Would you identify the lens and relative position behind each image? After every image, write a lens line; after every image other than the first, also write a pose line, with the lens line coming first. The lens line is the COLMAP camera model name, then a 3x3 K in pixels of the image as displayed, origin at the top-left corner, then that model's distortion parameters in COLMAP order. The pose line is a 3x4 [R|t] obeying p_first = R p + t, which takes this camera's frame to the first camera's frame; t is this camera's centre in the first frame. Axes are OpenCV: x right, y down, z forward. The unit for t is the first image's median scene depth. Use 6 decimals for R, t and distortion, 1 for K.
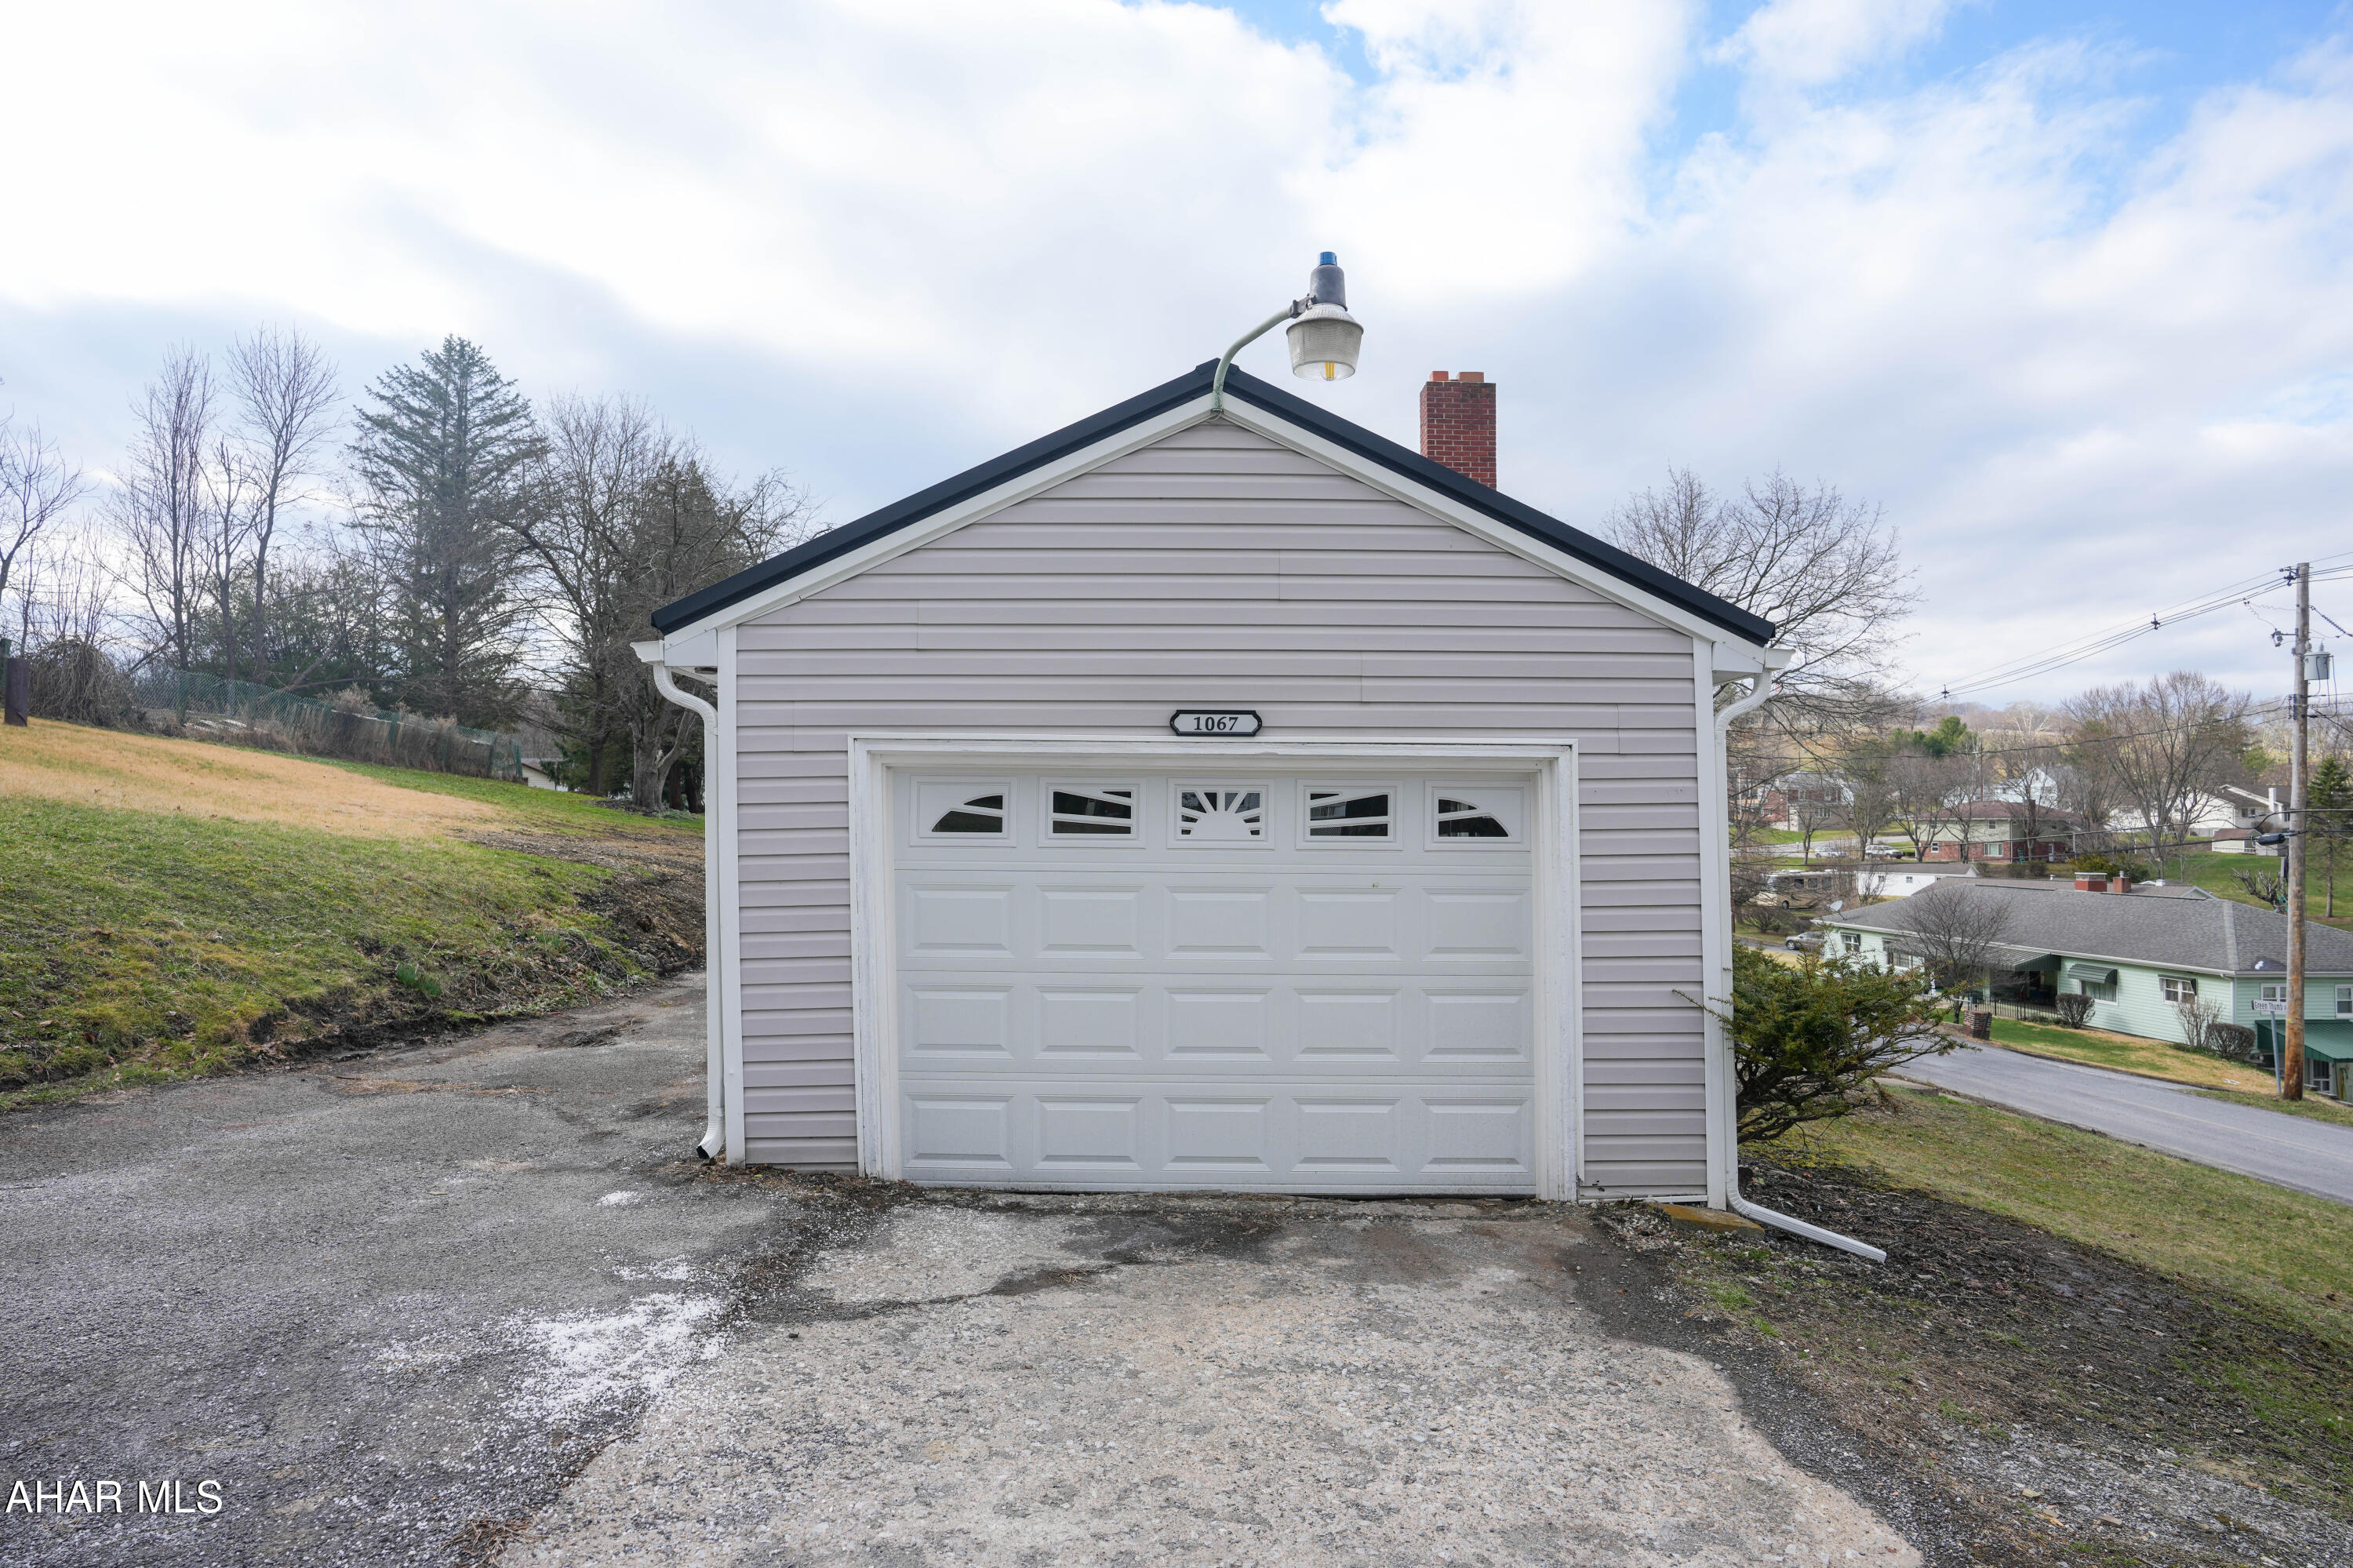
lens RADIAL K [[1242.7, 0, 1176.5], [0, 1242.7, 784.0], [0, 0, 1]] dist [-0.051801, 0.031842]
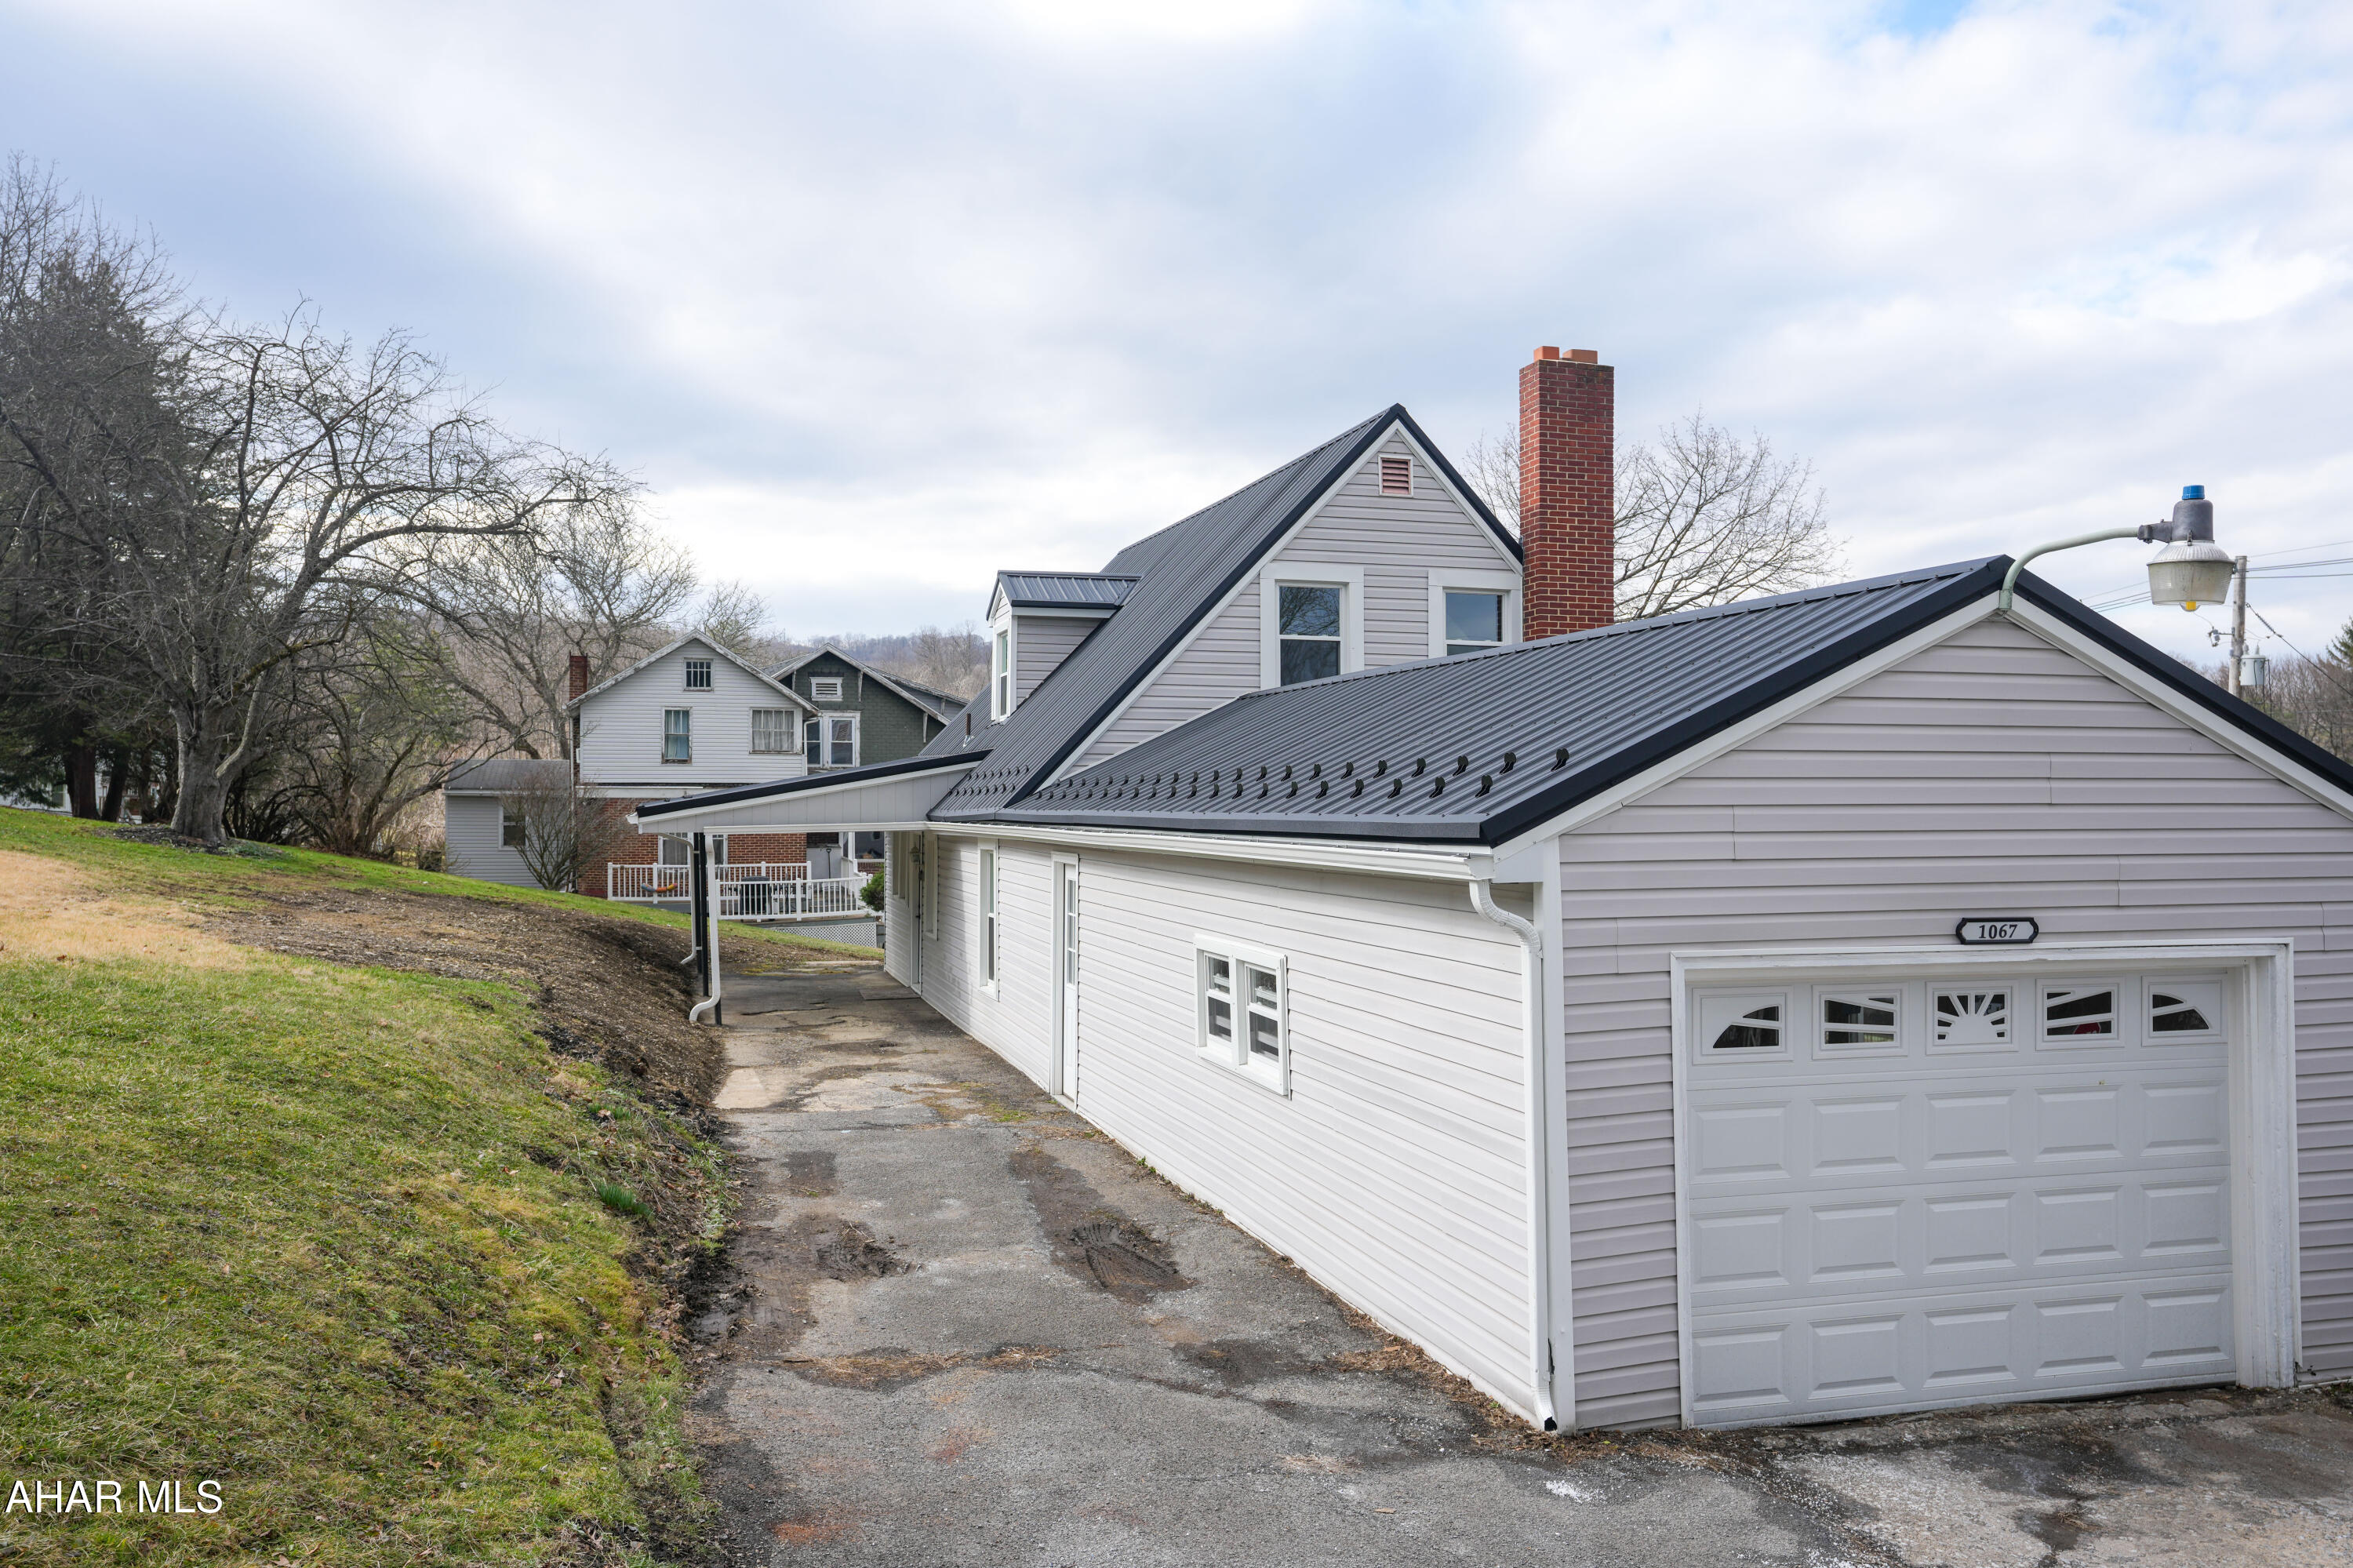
lens RADIAL K [[1722.9, 0, 1176.5], [0, 1722.9, 784.0], [0, 0, 1]] dist [-0.000216, 0.054016]
pose [[0.959356, -0.002134, 0.282190, -0.969105], [-0.005777, 0.999613, 0.027201, -0.196863], [-0.282139, -0.027726, 0.958973, -0.123877]]
